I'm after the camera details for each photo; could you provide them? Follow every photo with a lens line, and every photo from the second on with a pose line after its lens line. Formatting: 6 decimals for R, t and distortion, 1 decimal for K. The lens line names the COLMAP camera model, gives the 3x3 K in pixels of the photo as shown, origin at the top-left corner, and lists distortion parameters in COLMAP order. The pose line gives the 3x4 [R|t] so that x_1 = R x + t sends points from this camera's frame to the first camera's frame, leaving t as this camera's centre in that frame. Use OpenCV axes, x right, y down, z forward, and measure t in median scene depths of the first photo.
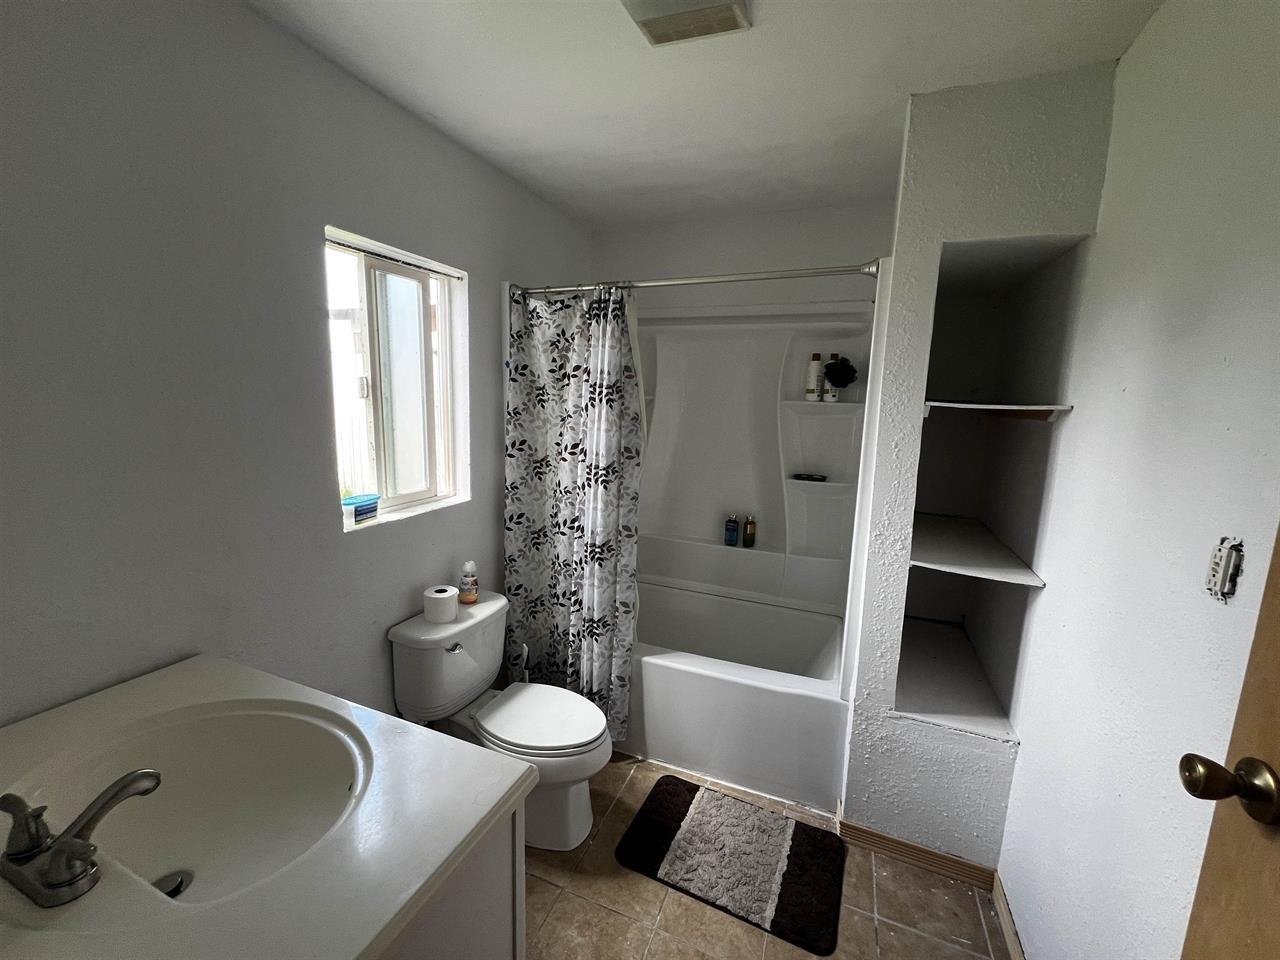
lens RADIAL K [[508.7, 0, 638.9], [0, 508.7, 479.0], [0, 0, 1]] dist [-0.003138, 0.000507]
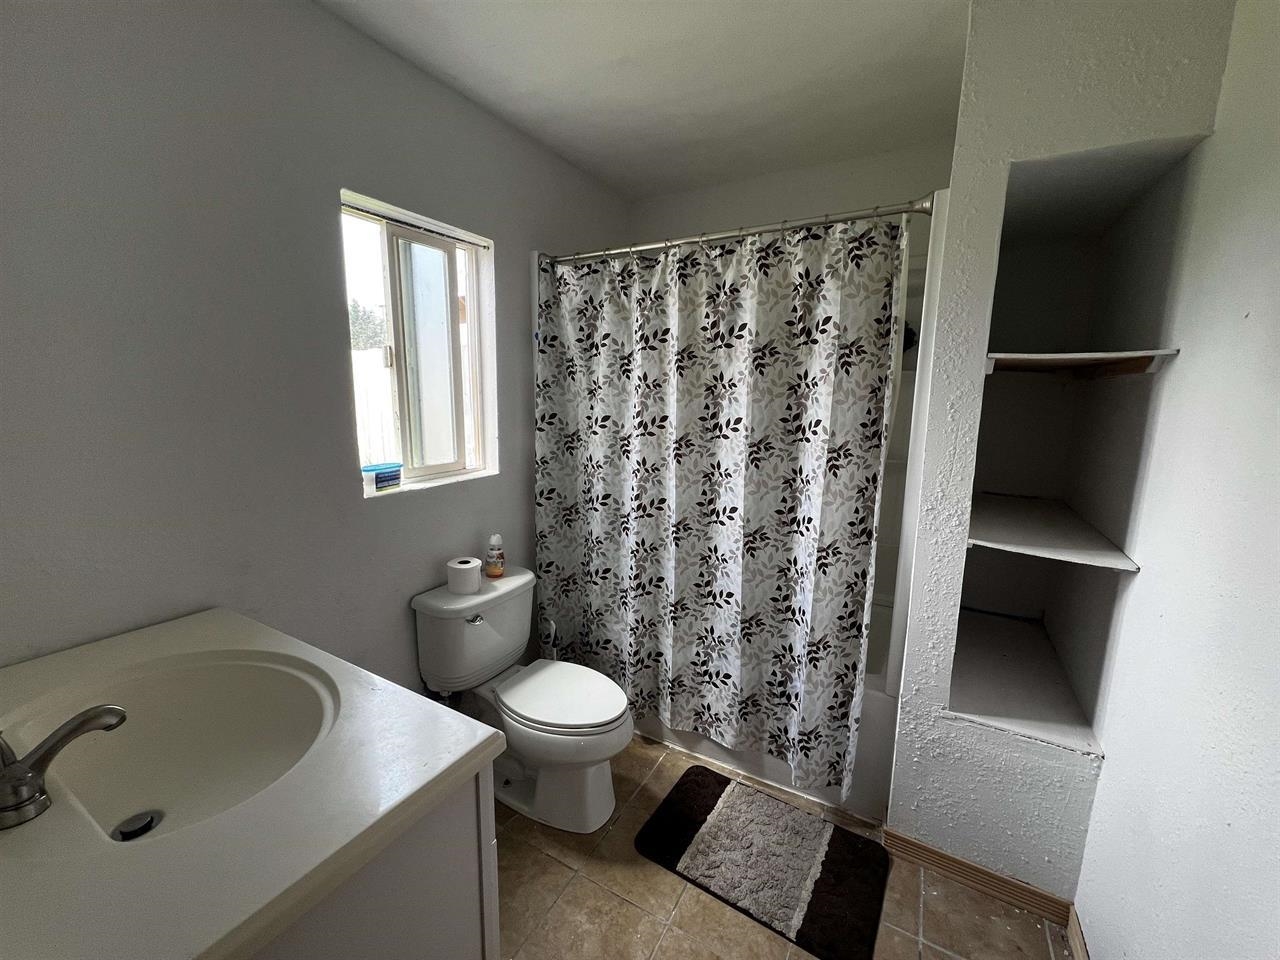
lens RADIAL K [[508.7, 0, 641.1], [0, 508.7, 479.4], [0, 0, 1]] dist [-0.003138, 0.000507]
pose [[0.991747, 0.005827, -0.128075, 0.089133], [-0.004500, 0.999933, 0.010653, 0.052182], [0.128128, -0.009989, 0.991707, 0.068187]]
